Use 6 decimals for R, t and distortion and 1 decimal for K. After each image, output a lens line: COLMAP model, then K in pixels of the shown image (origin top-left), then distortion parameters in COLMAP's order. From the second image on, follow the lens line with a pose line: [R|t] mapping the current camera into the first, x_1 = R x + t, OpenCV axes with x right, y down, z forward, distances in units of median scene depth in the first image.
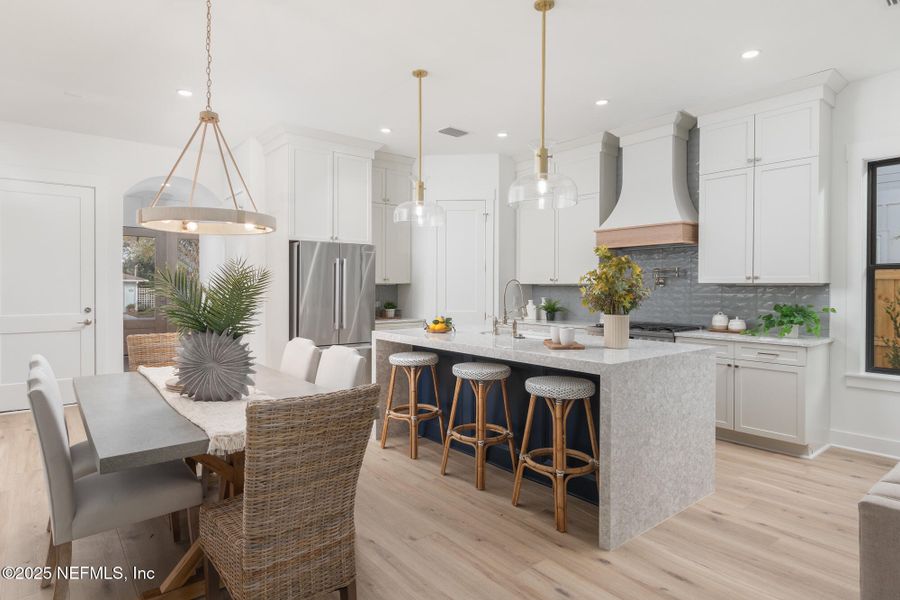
lens RADIAL K [[452.1, 0, 451.6], [0, 452.1, 290.1], [0, 0, 1]] dist [0.007982, 0.000965]
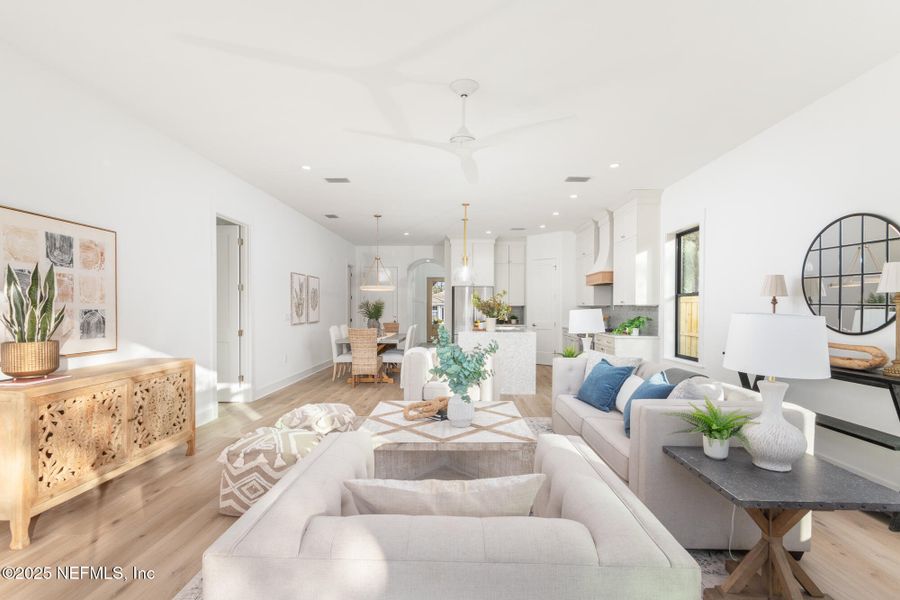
lens RADIAL K [[437.3, 0, 447.6], [0, 437.3, 309.0], [0, 0, 1]] dist [0.008868, 0.000747]
pose [[0.732337, -0.000348, -0.680942, 1.083484], [-0.002723, 0.999990, -0.003440, 0.007327], [0.680937, 0.004373, 0.732329, -0.606112]]
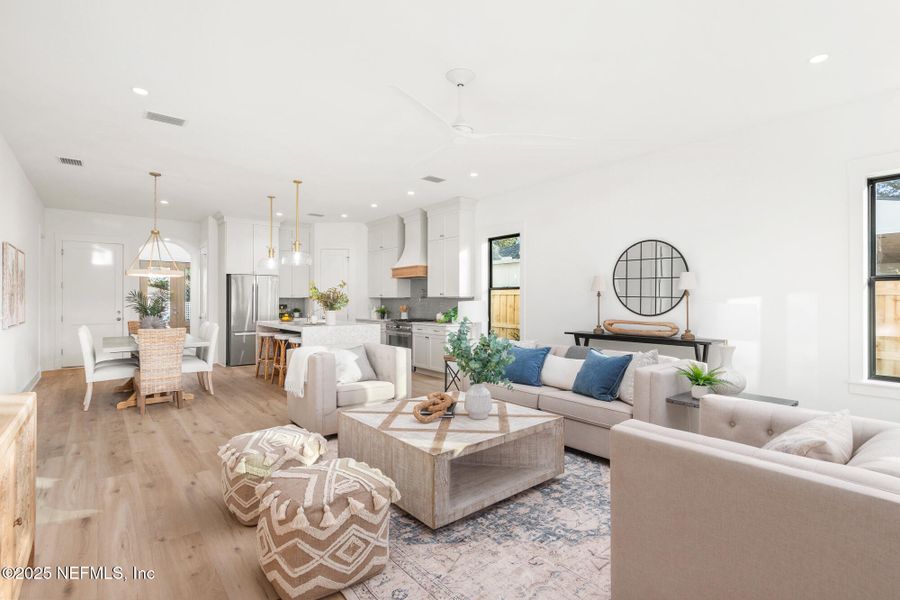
lens RADIAL K [[437.3, 0, 471.4], [0, 437.3, 296.6], [0, 0, 1]] dist [0.008868, 0.000747]
pose [[0.999690, -0.004052, -0.024560, 0.682110], [0.003736, 0.999910, -0.012886, 0.007770], [0.024610, 0.012790, 0.999615, -0.756818]]
